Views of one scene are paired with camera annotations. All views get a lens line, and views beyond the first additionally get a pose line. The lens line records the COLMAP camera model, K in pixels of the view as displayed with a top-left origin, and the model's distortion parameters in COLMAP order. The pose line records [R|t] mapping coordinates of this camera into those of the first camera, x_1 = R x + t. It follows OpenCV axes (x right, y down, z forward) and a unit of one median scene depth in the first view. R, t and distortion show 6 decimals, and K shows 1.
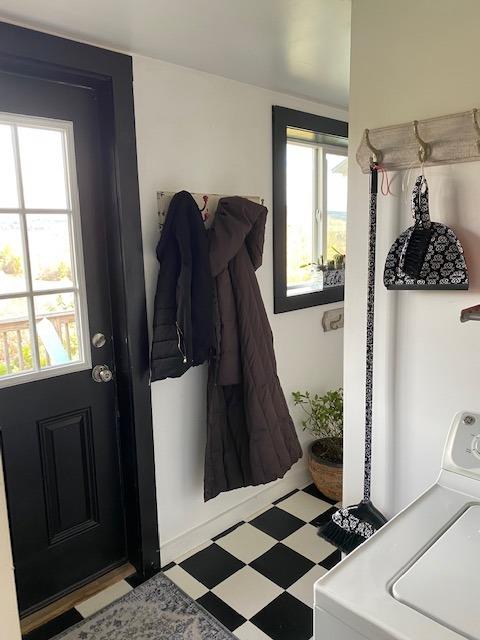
lens RADIAL K [[488.9, 0, 242.6], [0, 488.9, 323.8], [0, 0, 1]] dist [0.026800, -0.031716]
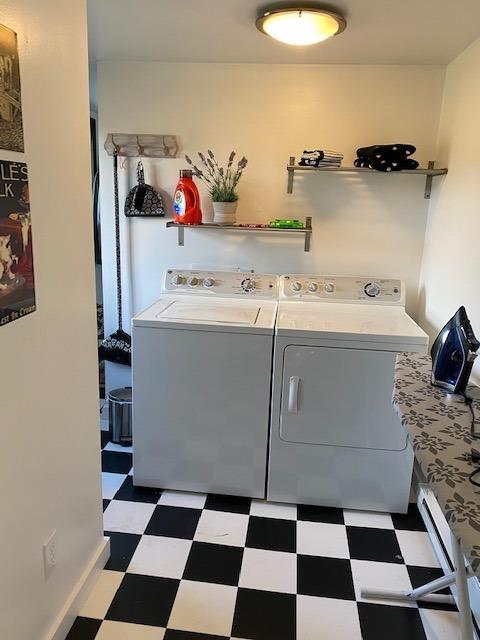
lens RADIAL K [[488.9, 0, 241.2], [0, 488.9, 318.3], [0, 0, 1]] dist [0.026800, -0.031716]
pose [[0.759988, -0.100798, 0.642073, -0.703592], [0.056582, 0.994411, 0.089138, 0.198790], [-0.647470, -0.031414, 0.761444, -0.878821]]
